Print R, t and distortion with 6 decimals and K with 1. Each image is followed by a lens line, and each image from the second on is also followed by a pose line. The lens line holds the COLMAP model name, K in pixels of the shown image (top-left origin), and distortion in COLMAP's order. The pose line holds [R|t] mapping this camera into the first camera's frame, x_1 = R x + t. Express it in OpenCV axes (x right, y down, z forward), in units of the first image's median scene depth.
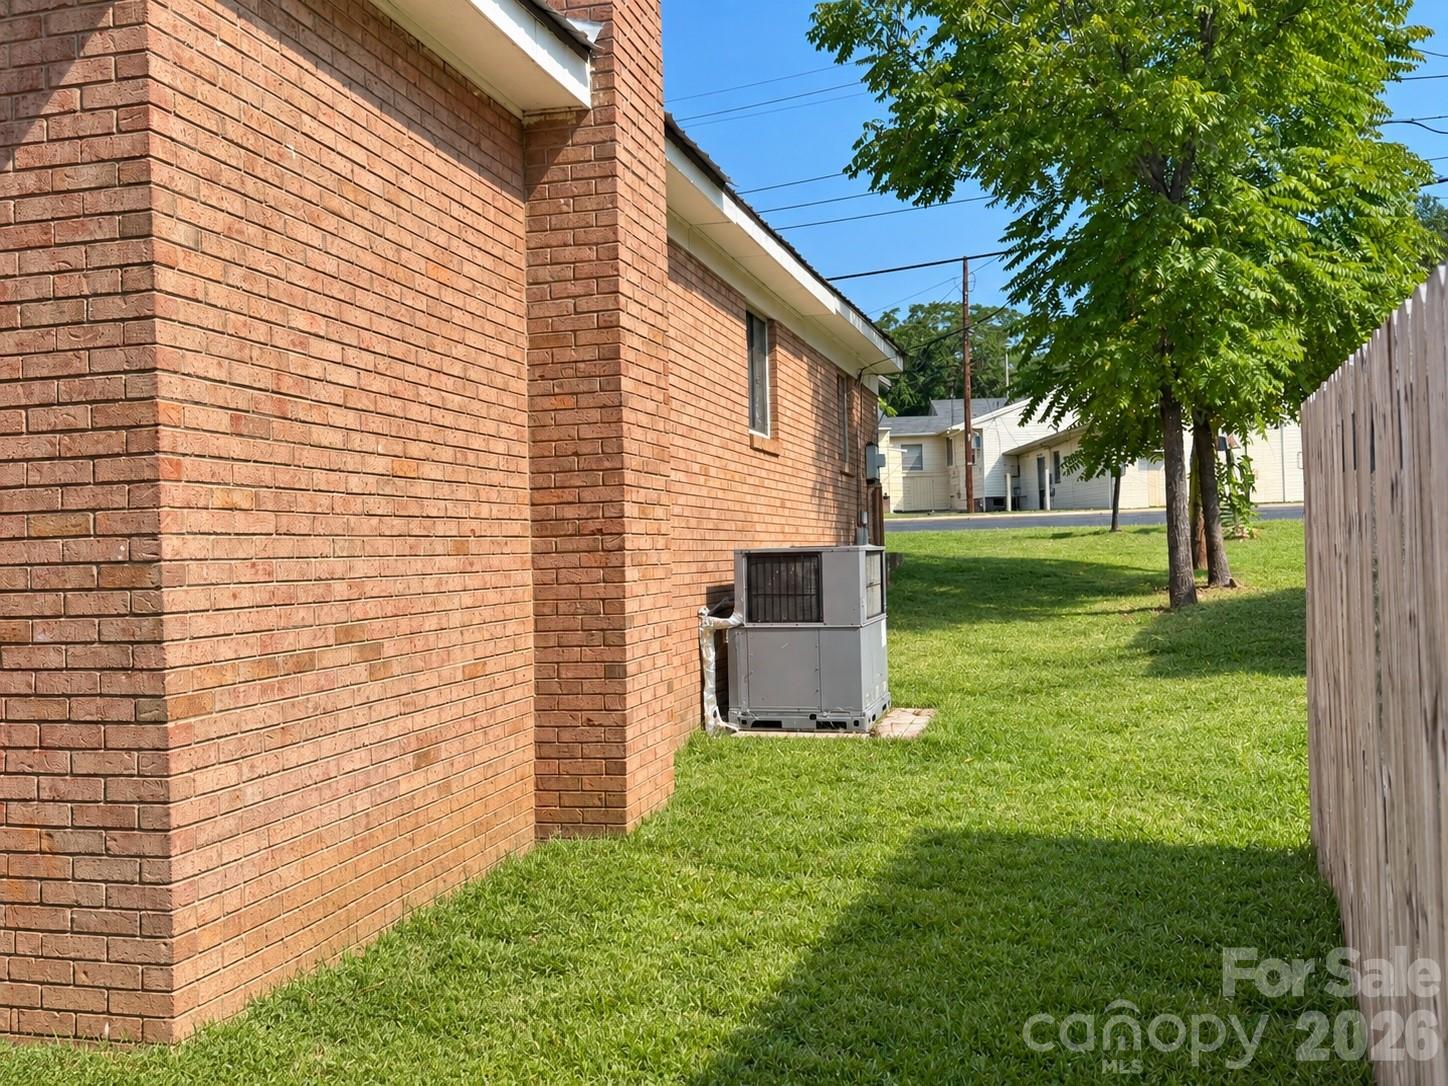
lens RADIAL K [[1326.9, 0, 689.3], [0, 1326.9, 538.3], [0, 0, 1]] dist [0.070152, -0.006866]
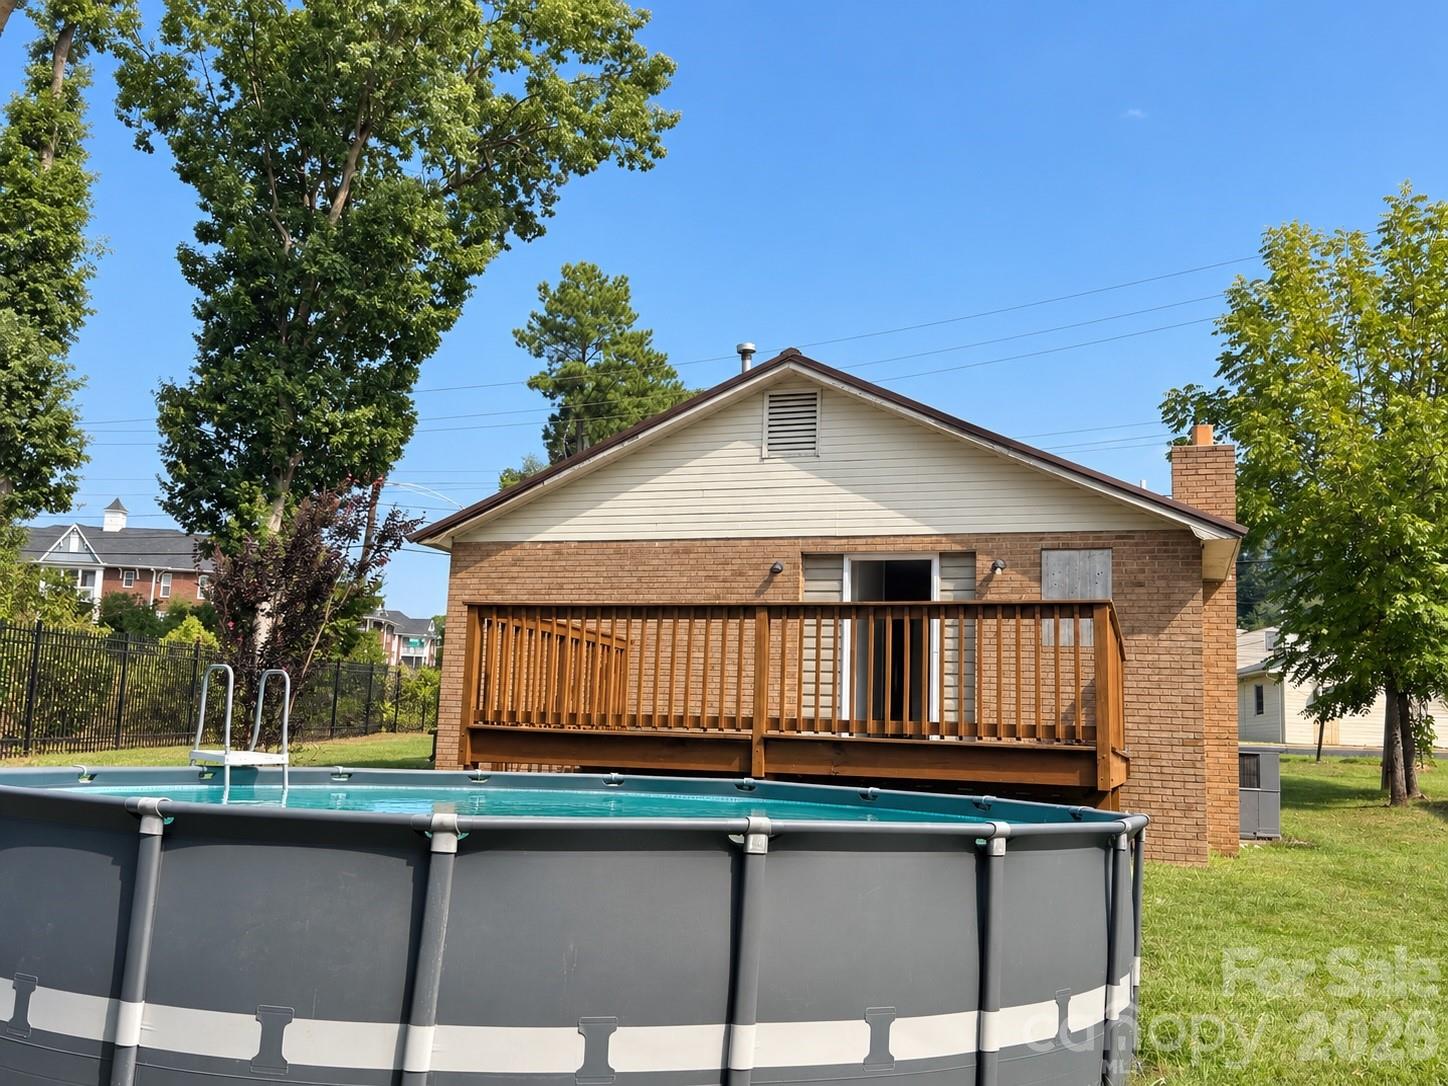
lens RADIAL K [[1326.9, 0, 689.3], [0, 1326.9, 538.3], [0, 0, 1]] dist [0.070152, -0.006866]
pose [[0.995951, 0.062888, -0.064238, -0.414645], [-0.071403, 0.987538, -0.140250, 0.023048], [0.054617, 0.144268, 0.988030, -0.742710]]
